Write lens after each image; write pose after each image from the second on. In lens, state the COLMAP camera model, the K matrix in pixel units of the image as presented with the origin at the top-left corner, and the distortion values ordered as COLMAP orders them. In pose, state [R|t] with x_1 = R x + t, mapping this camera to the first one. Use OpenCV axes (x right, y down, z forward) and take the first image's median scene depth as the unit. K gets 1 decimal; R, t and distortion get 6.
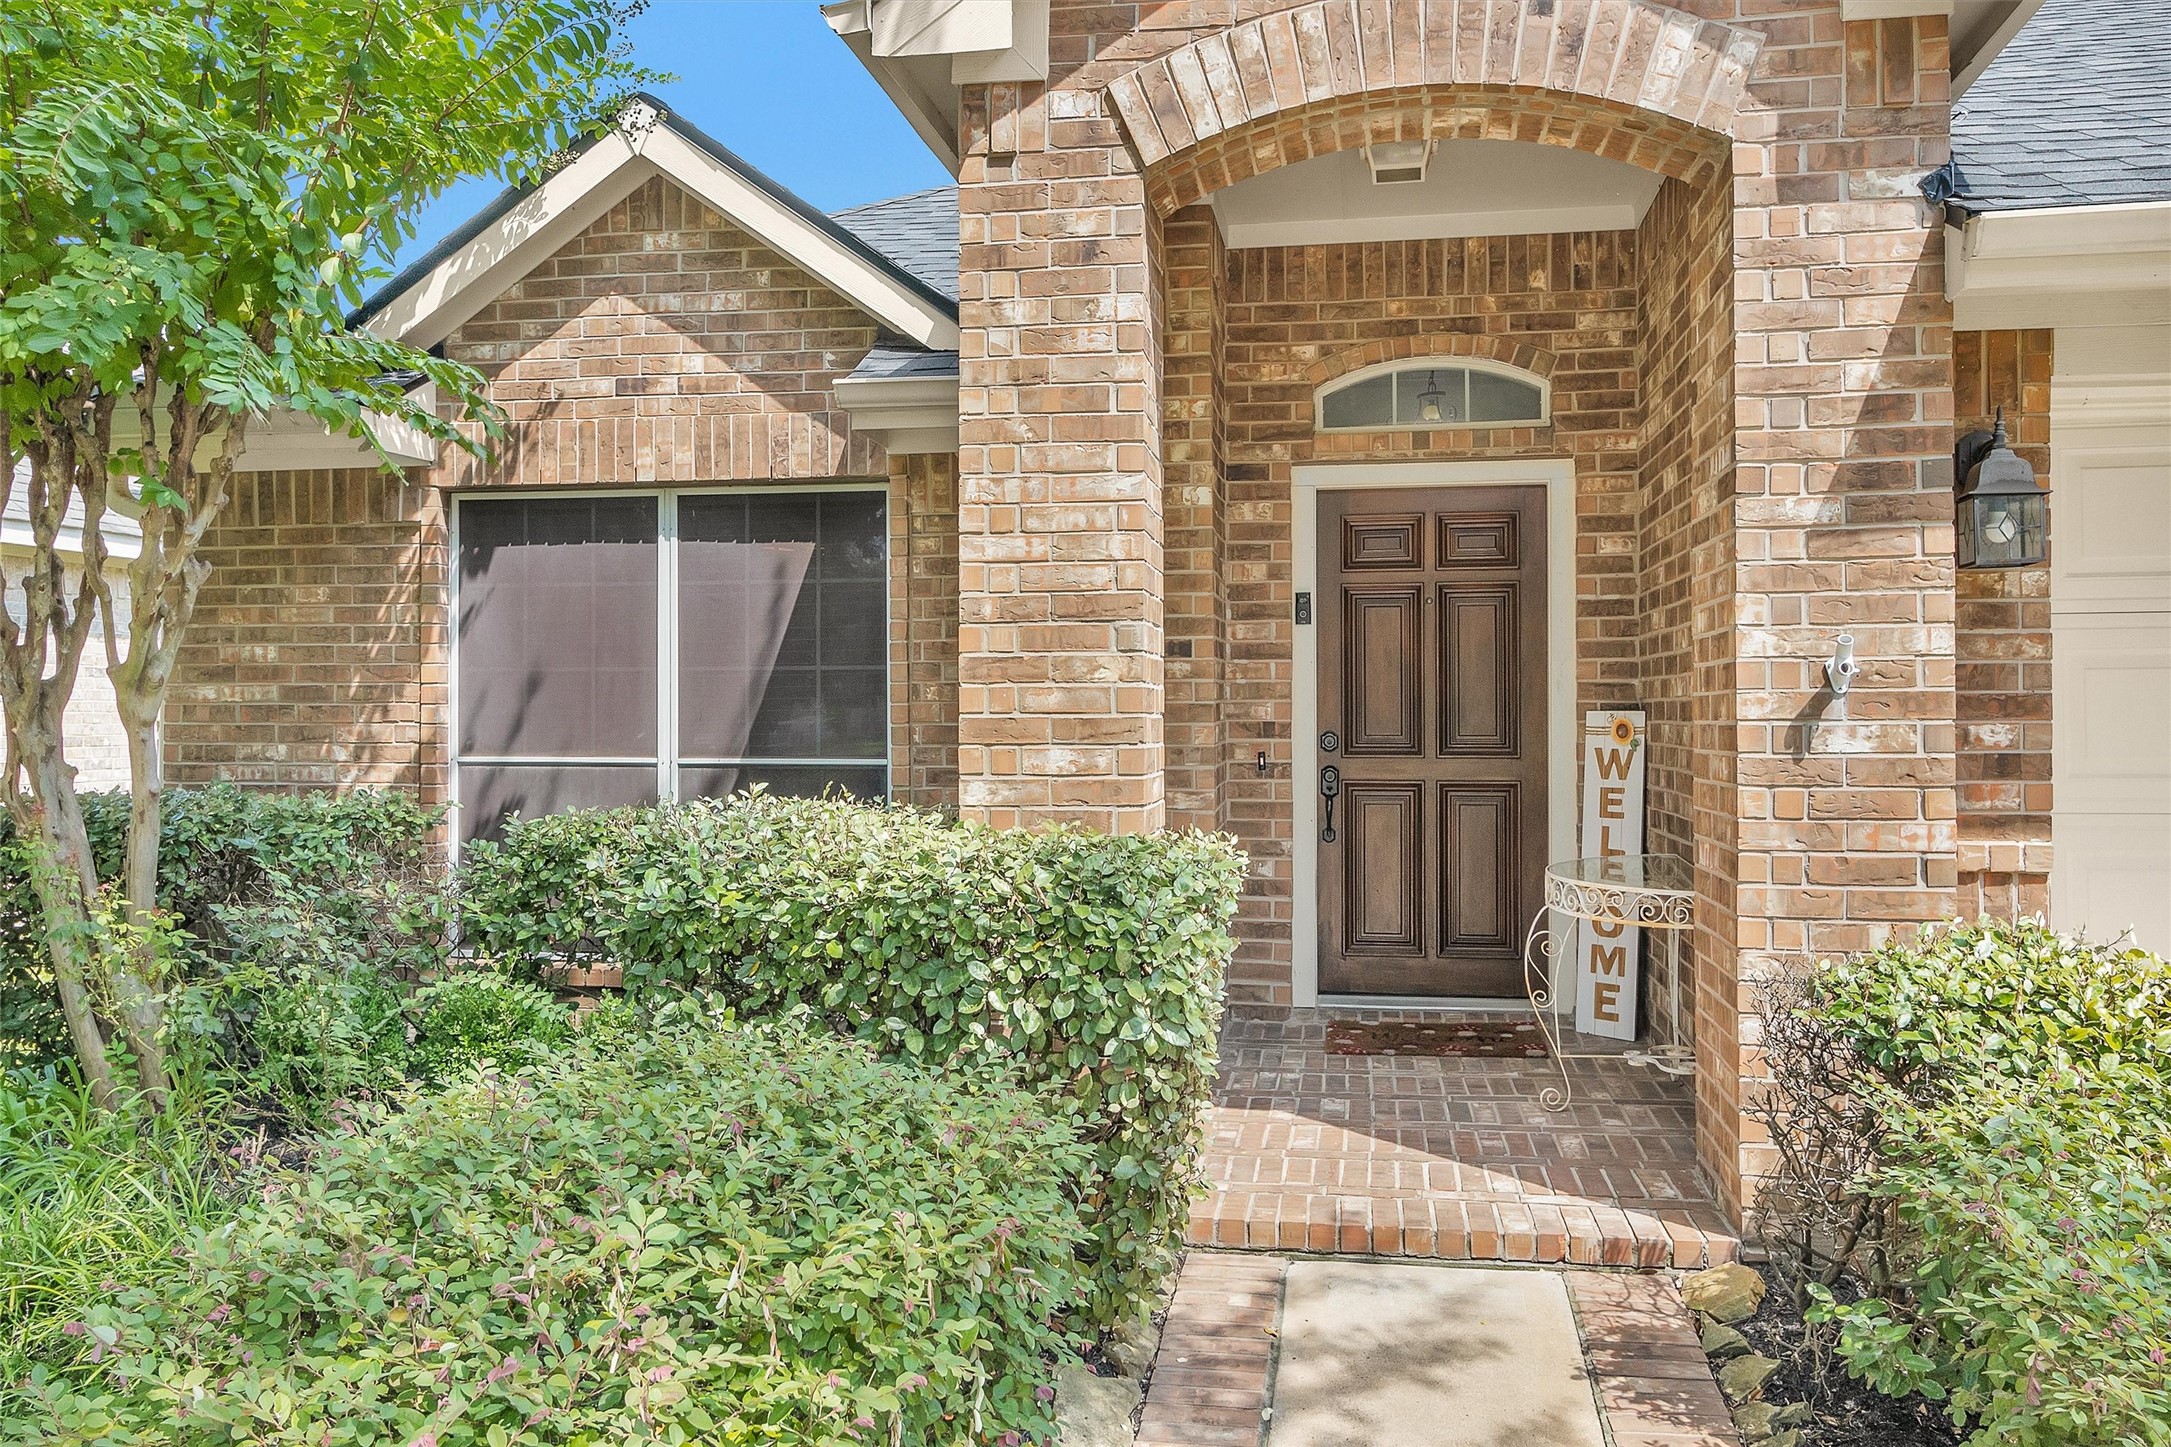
lens RADIAL K [[1795.6, 0, 1072.1], [0, 1795.6, 710.2], [0, 0, 1]] dist [0.034820, 0.001849]
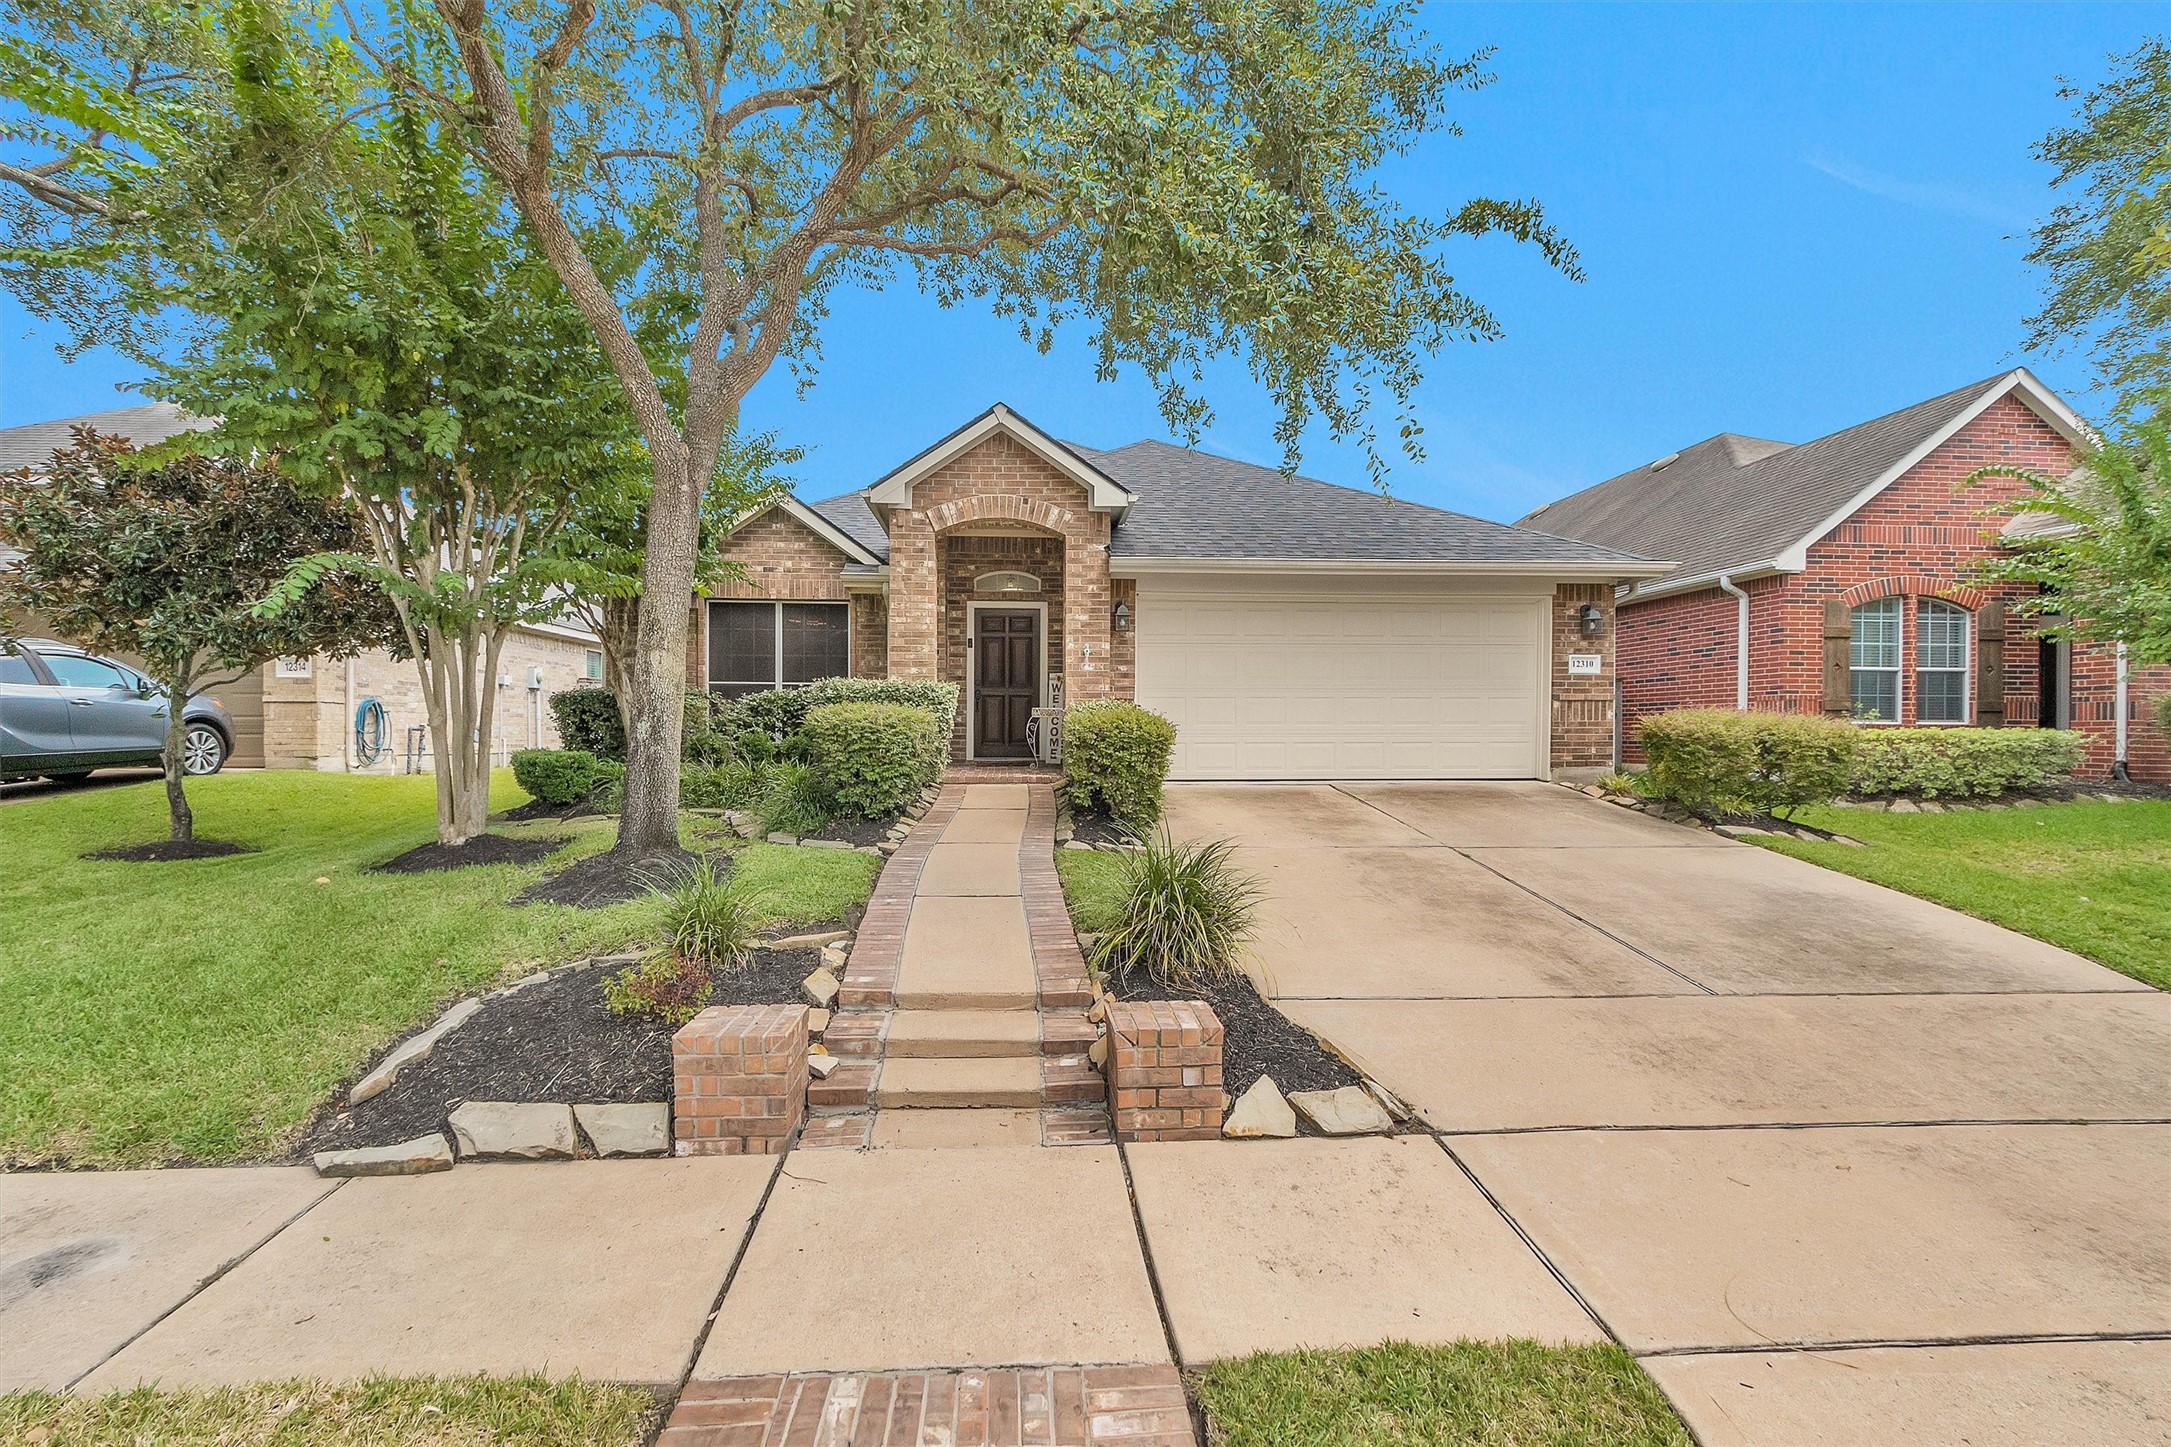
lens RADIAL K [[1035.7, 0, 1072.0], [0, 1035.7, 739.7], [0, 0, 1]] dist [-0.000244, 0.000752]
pose [[0.973680, 0.006817, 0.227818, -0.157407], [-0.008674, 0.999937, 0.007152, 0.135049], [-0.227755, -0.008940, 0.973677, -1.158451]]
